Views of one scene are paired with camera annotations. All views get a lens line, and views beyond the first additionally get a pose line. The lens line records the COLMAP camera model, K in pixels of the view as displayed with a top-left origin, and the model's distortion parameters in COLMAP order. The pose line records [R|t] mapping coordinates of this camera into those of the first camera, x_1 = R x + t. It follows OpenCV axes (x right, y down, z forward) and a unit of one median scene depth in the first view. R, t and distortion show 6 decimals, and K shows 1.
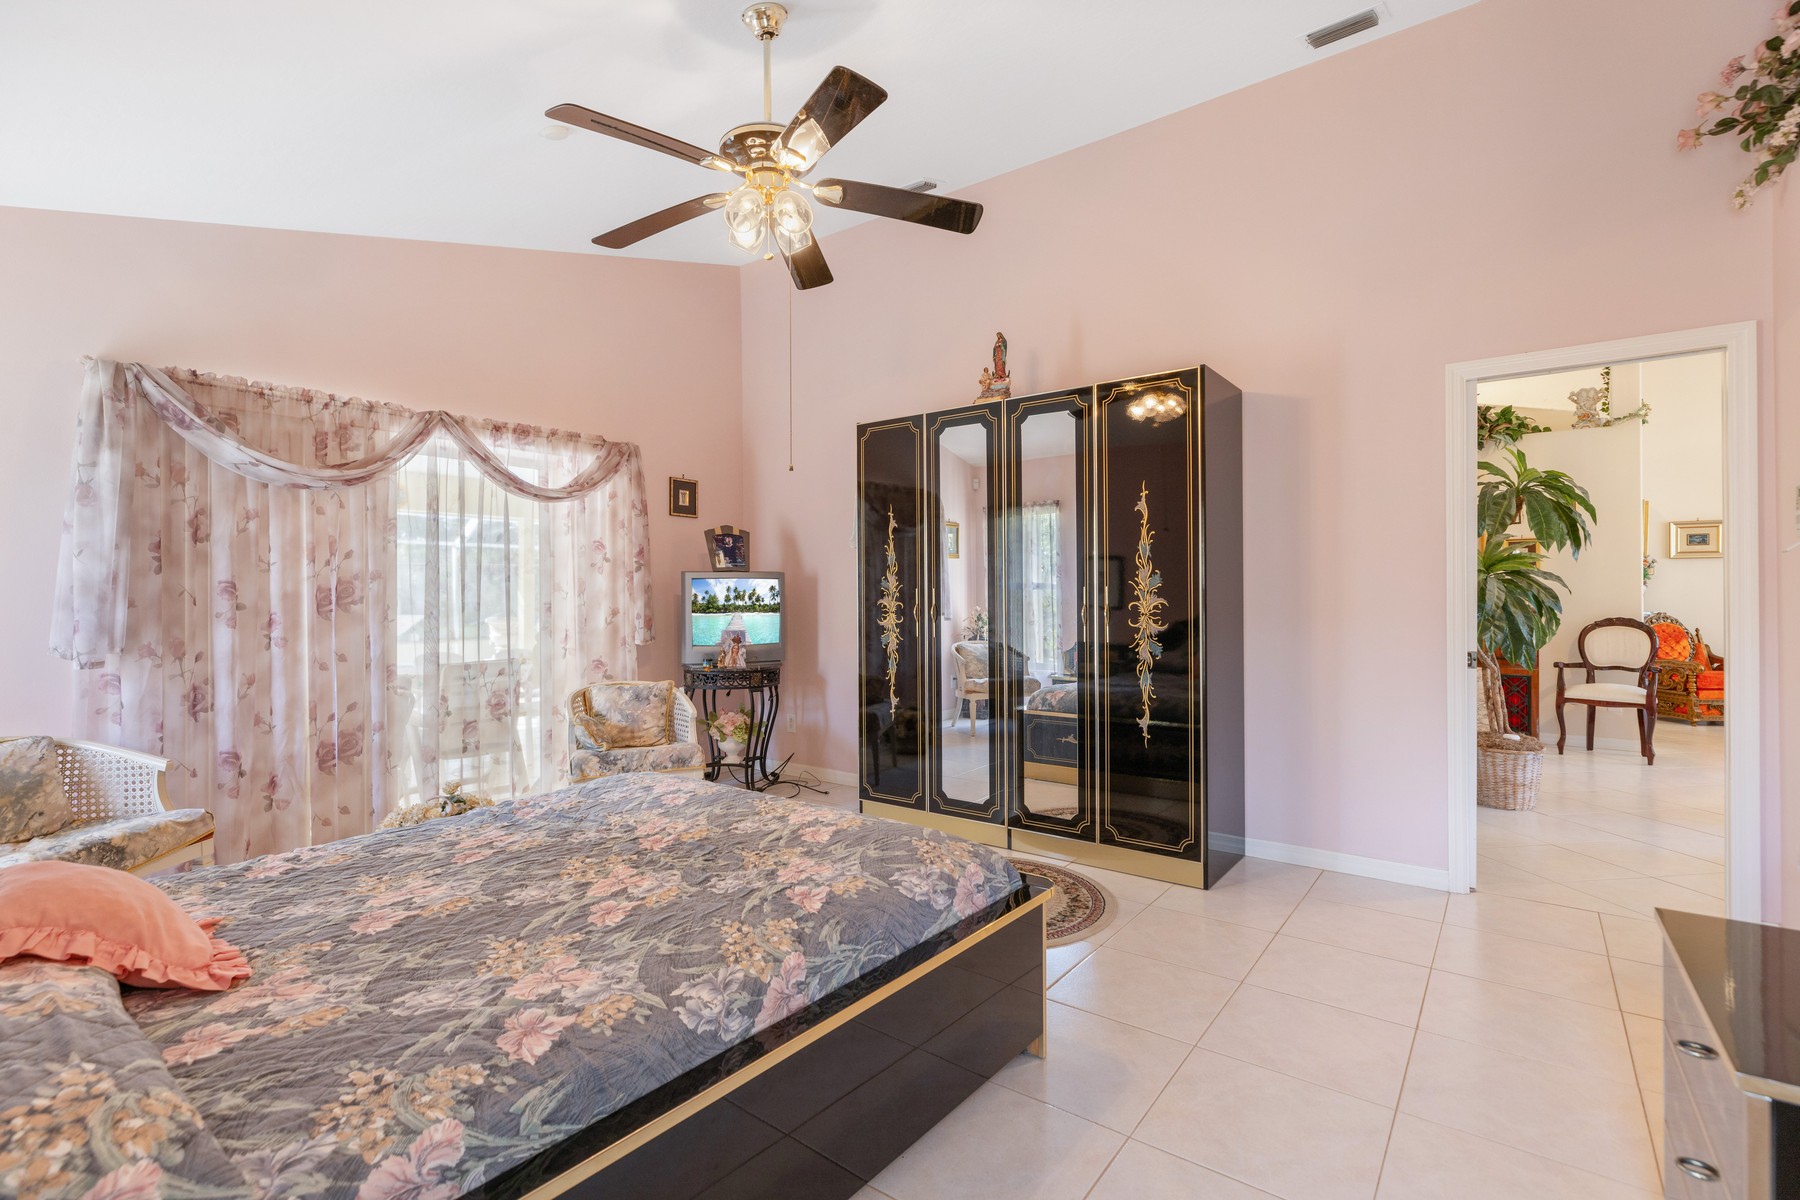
lens RADIAL K [[846.7, 0, 883.2], [0, 846.7, 590.6], [0, 0, 1]] dist [-0.007293, 0.000085]
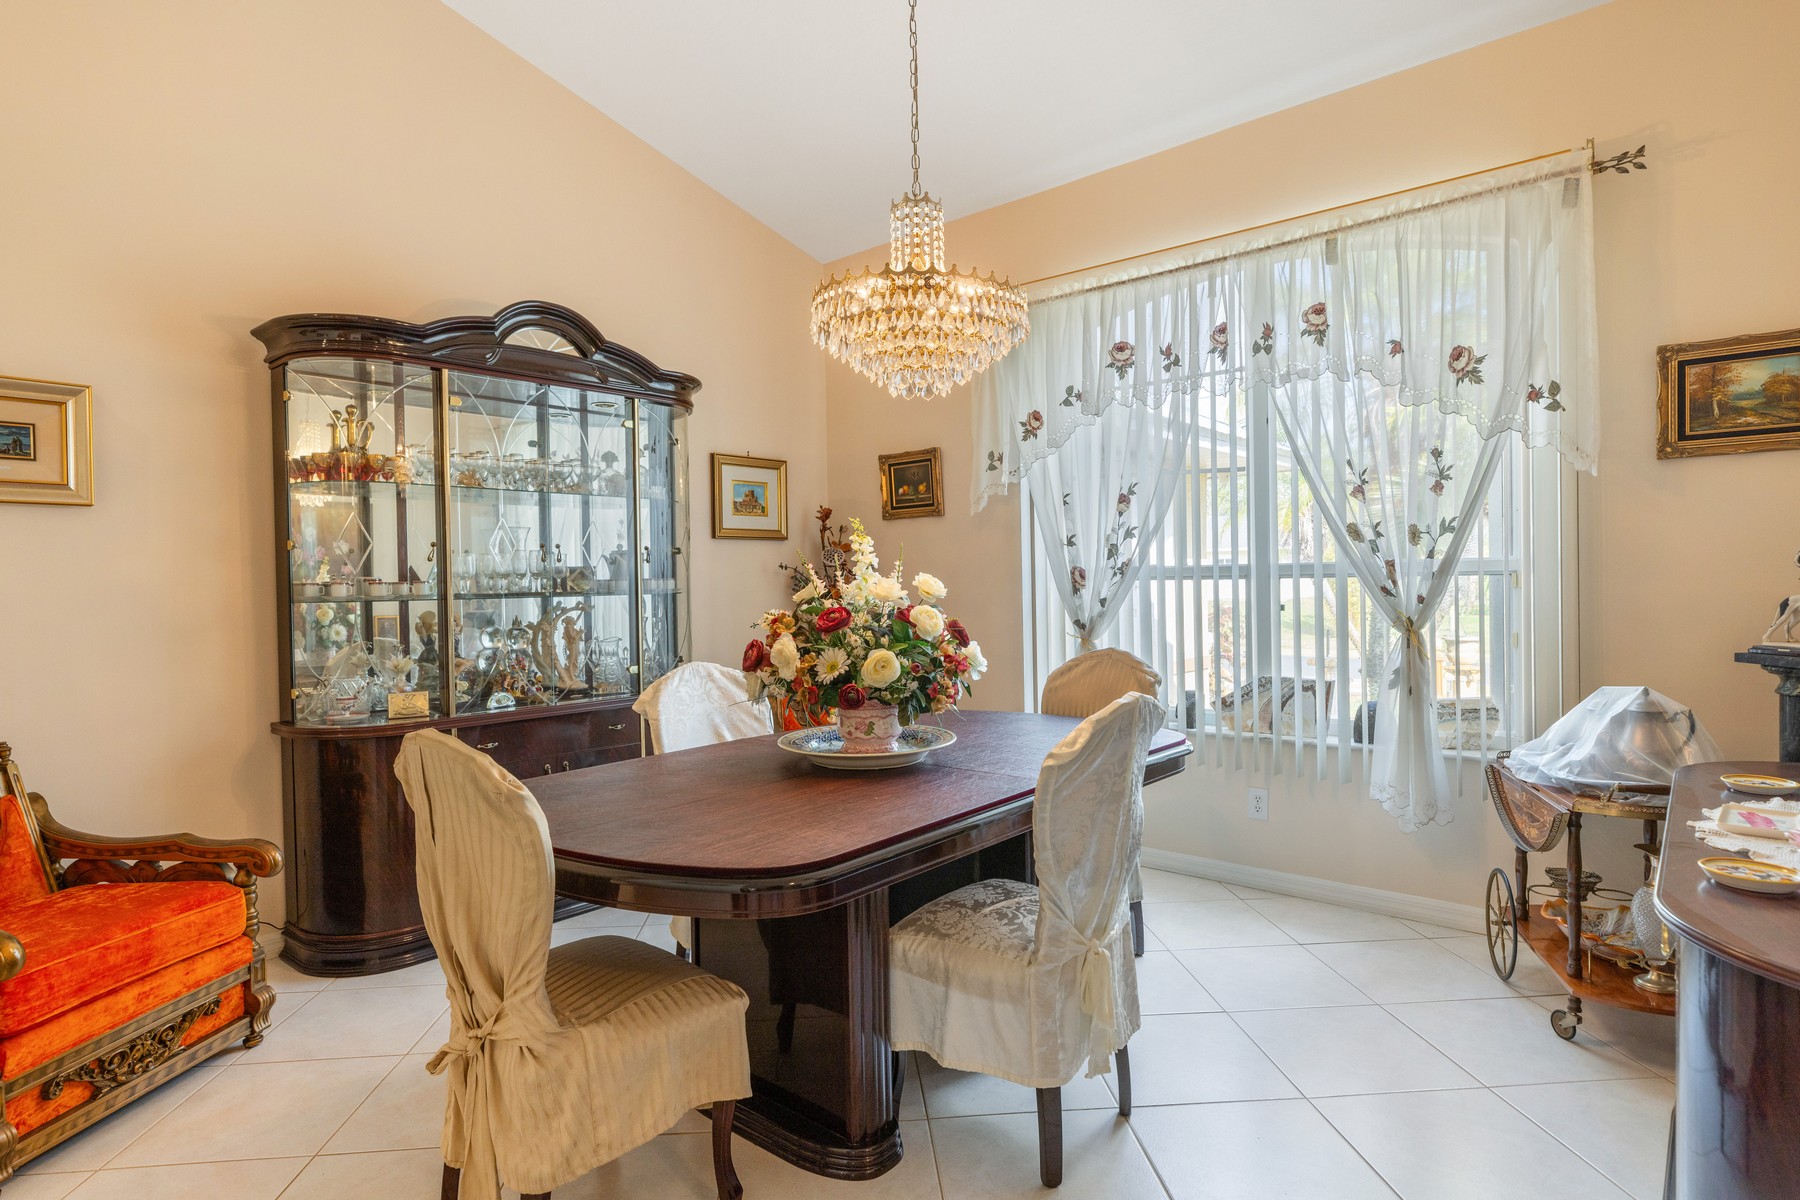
lens RADIAL K [[955.5, 0, 887.2], [0, 955.5, 594.3], [0, 0, 1]] dist [-0.011648, 0.004926]
pose [[0.064887, -0.009621, 0.997846, 0.675205], [0.011806, 0.999891, 0.008873, -0.005920], [-0.997823, 0.011204, 0.064993, 0.686902]]
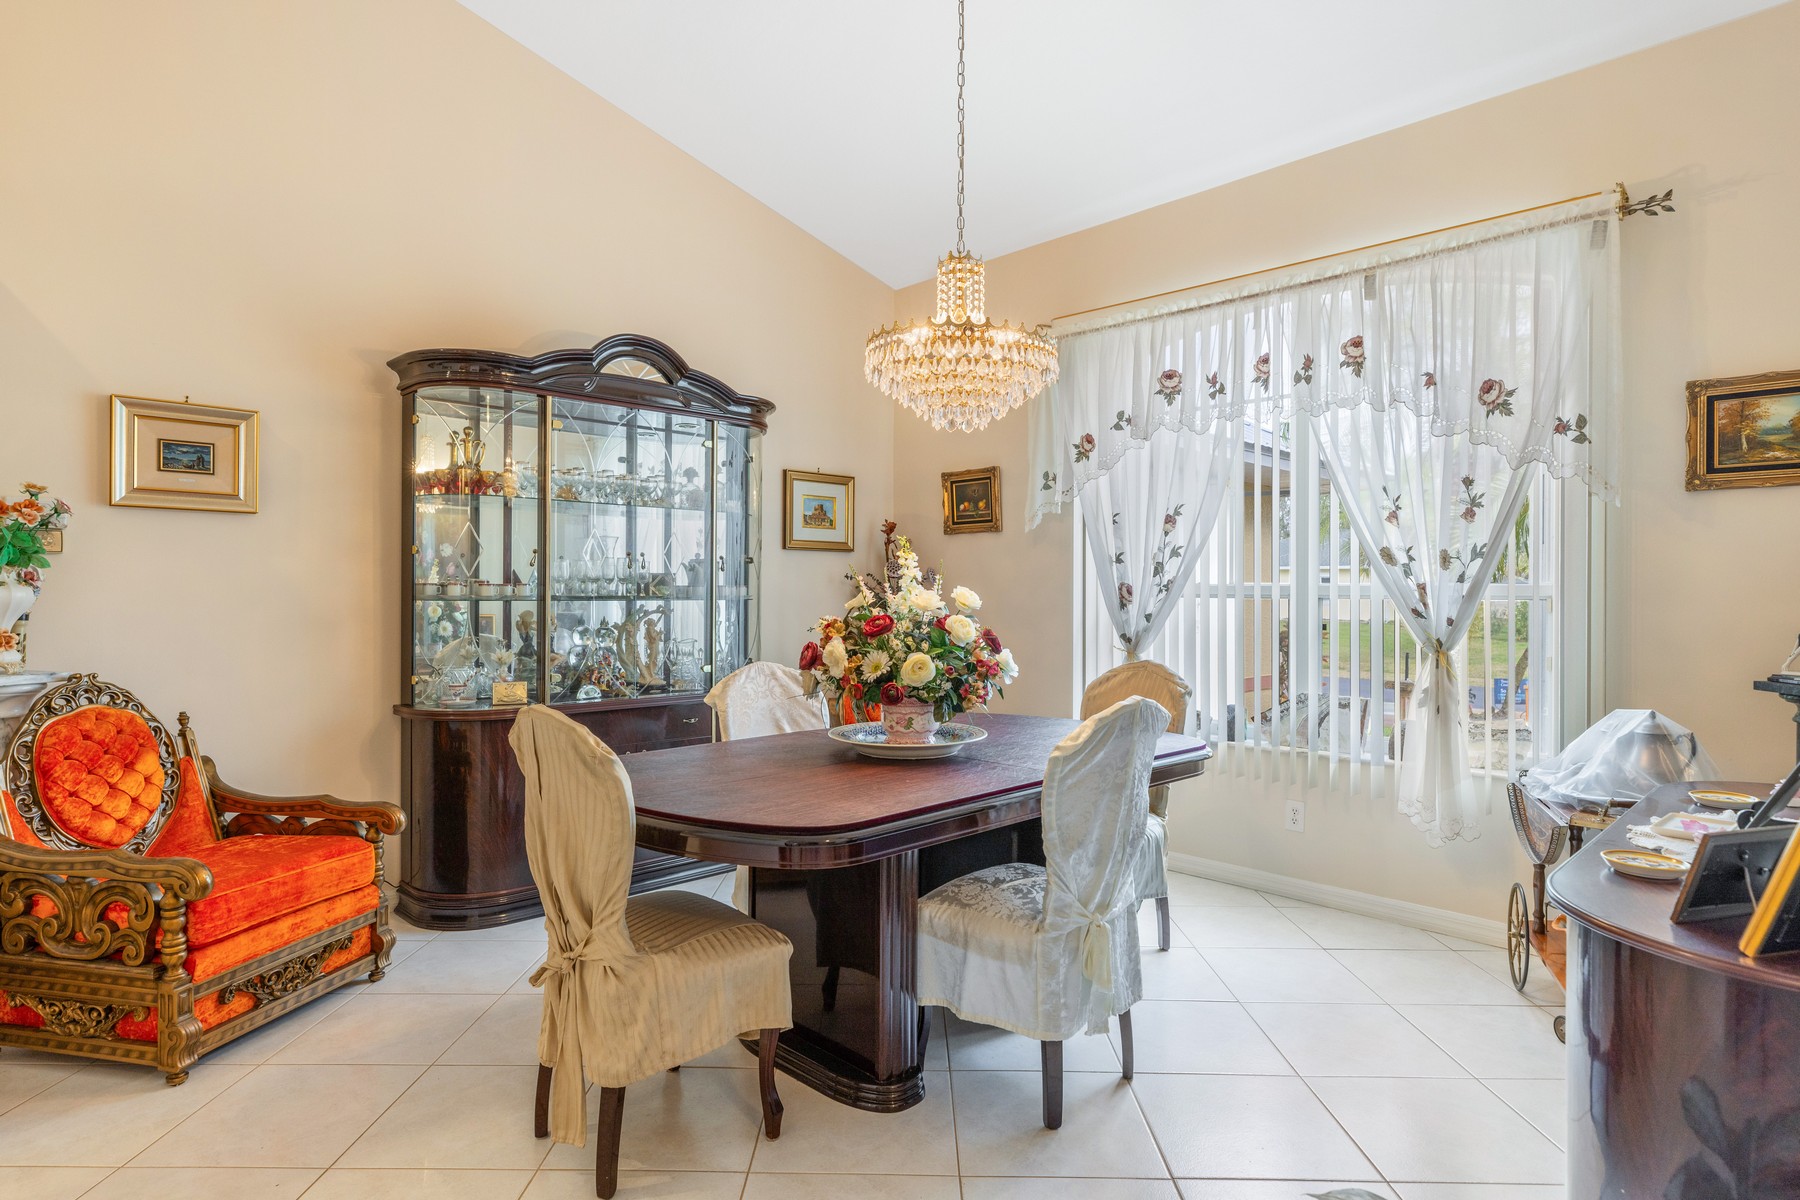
lens RADIAL K [[955.5, 0, 876.1], [0, 955.5, 598.3], [0, 0, 1]] dist [-0.011648, 0.004926]
pose [[0.154044, -0.000454, 0.988064, 0.639253], [-0.010992, 0.999937, 0.002173, -0.006056], [-0.988003, -0.011196, 0.154029, 0.672824]]
